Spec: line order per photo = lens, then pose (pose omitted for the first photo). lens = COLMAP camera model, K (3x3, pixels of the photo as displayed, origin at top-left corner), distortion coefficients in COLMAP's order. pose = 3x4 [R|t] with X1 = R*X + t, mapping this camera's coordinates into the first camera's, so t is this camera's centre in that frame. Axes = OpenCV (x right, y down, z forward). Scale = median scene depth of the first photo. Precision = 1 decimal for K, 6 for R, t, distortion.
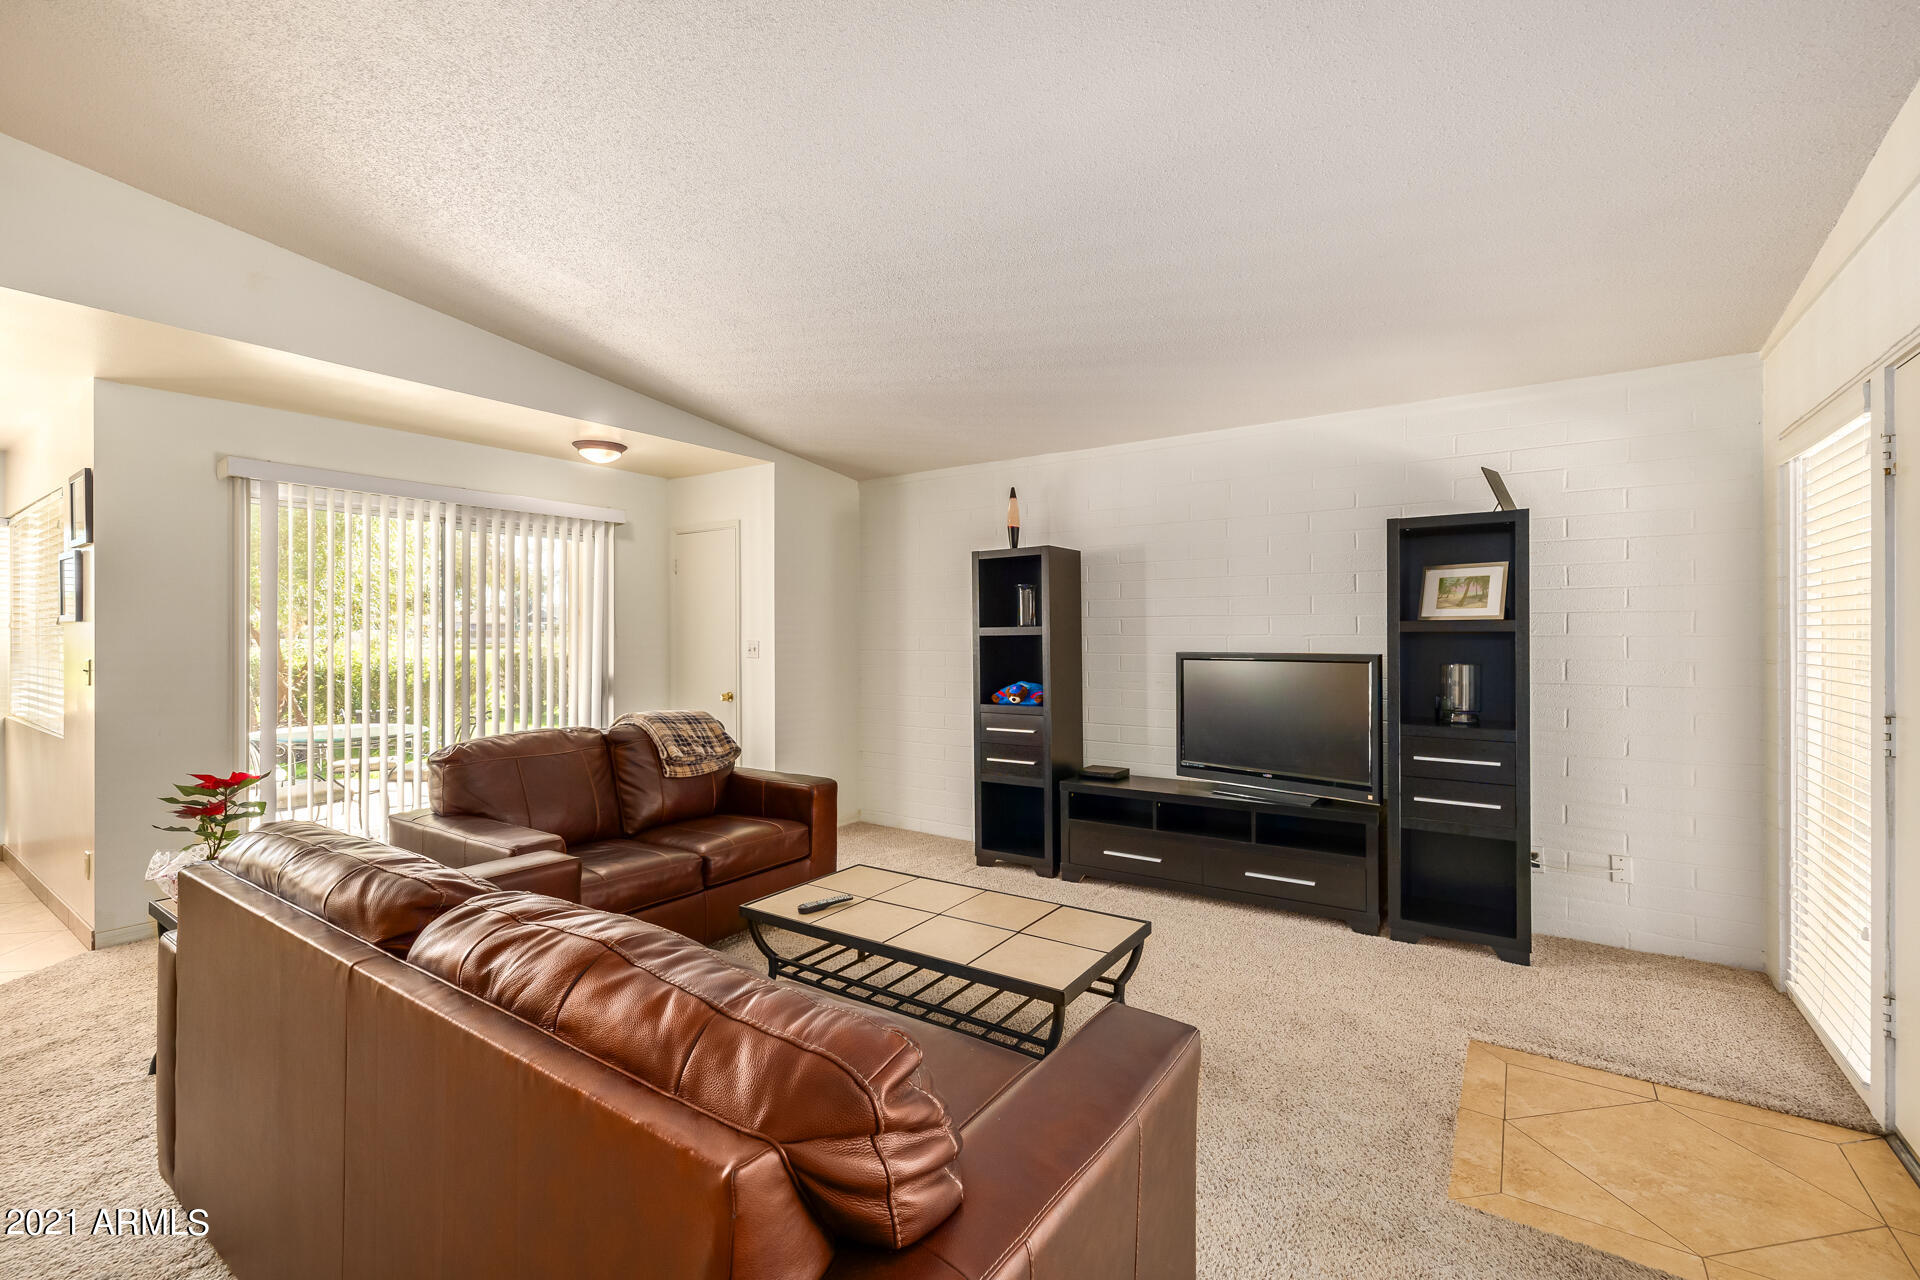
lens RADIAL K [[796.3, 0, 964.0], [0, 796.3, 636.0], [0, 0, 1]] dist [-0.008306, 0.003008]
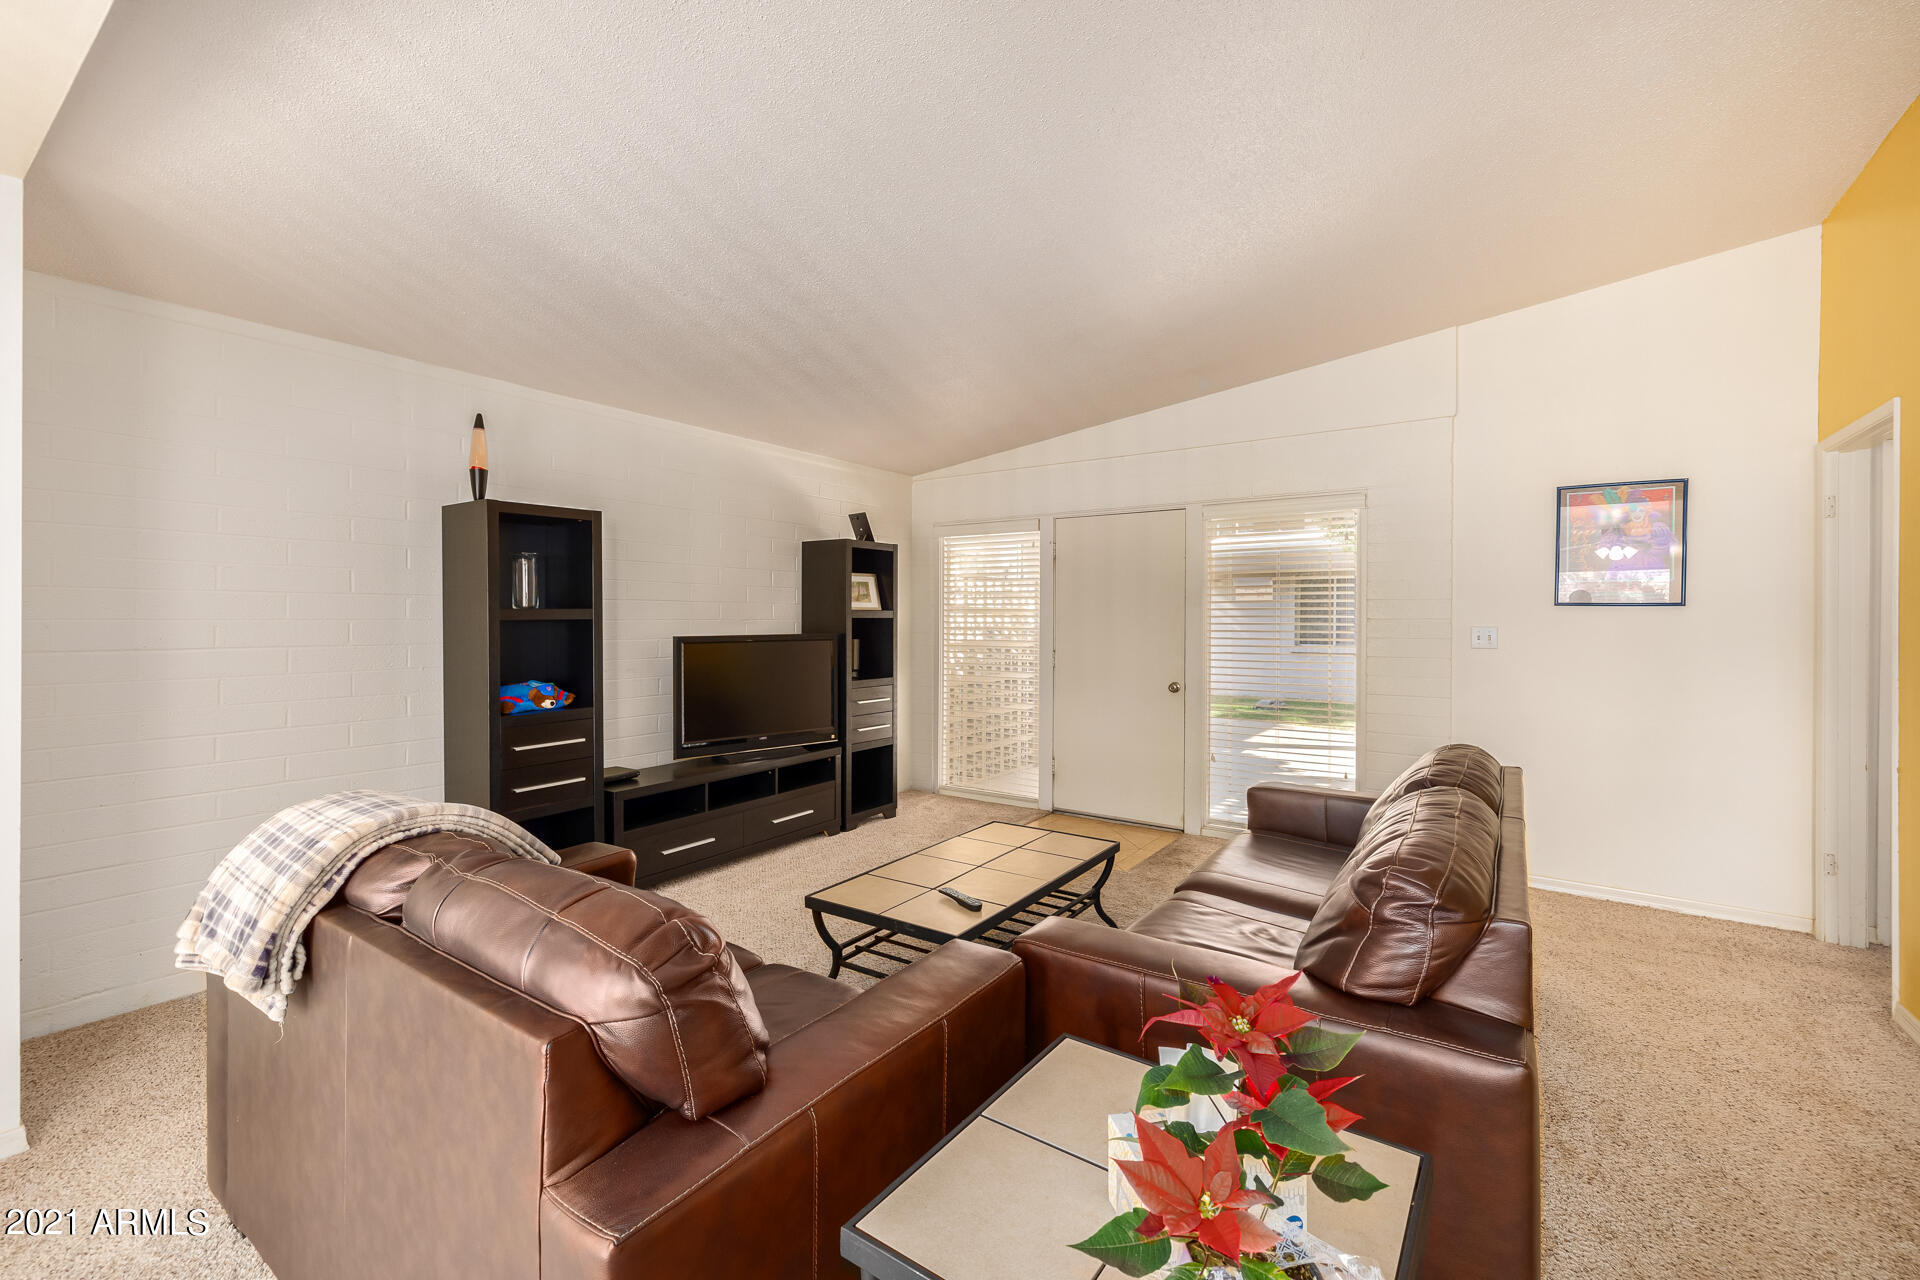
lens RADIAL K [[796.3, 0, 949.0], [0, 796.3, 630.5], [0, 0, 1]] dist [-0.008306, 0.003008]
pose [[0.032012, -0.016877, 0.999345, -0.809897], [-0.003030, 0.999851, 0.016983, -0.006196], [-0.999483, -0.003572, 0.031956, 0.698714]]
